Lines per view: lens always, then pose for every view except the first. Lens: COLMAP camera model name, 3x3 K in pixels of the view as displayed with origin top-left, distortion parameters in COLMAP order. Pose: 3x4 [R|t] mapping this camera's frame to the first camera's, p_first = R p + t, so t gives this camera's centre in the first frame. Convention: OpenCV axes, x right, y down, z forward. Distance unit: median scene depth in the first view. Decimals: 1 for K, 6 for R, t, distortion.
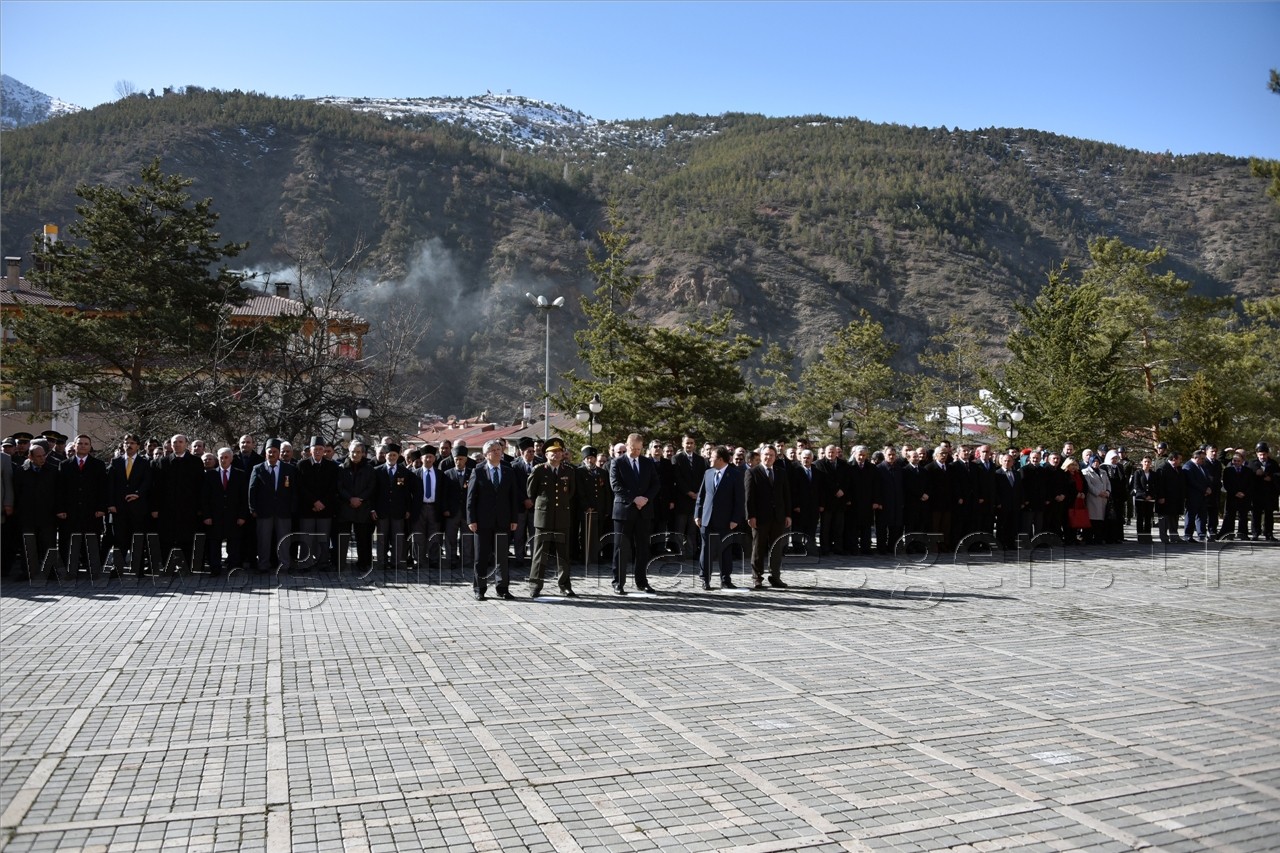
lens RADIAL K [[1007.6, 0, 640.0], [0, 1007.6, 426.5], [0, 0, 1]] dist [-0.031374, -0.012634]
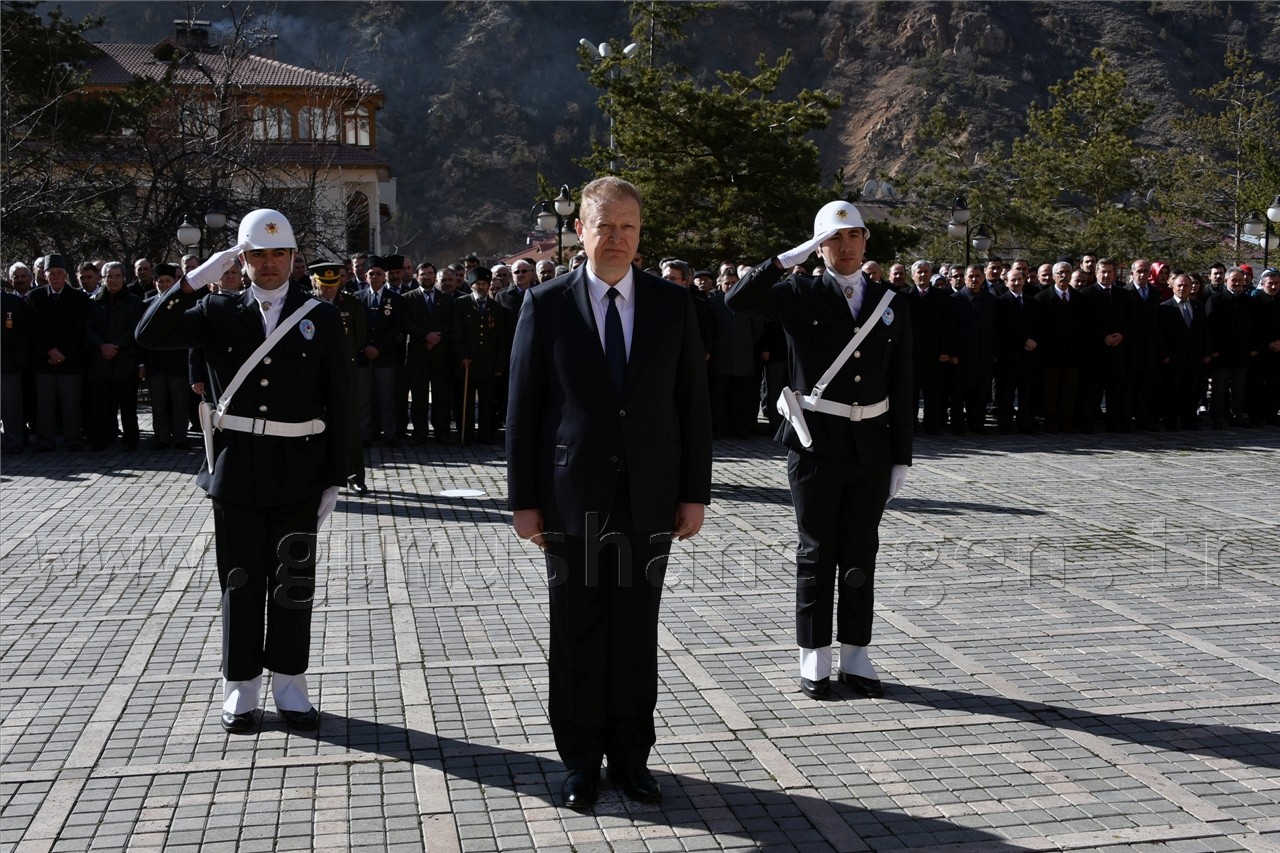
lens RADIAL K [[1440.7, 0, 640.0], [0, 1440.7, 426.5], [0, 0, 1]] dist [-0.003054, -0.006301]
pose [[0.987586, 0.009969, -0.156762, 0.118508], [0.010095, 0.991893, 0.126678, 0.003278], [0.156754, -0.126688, 0.979479, 0.049966]]
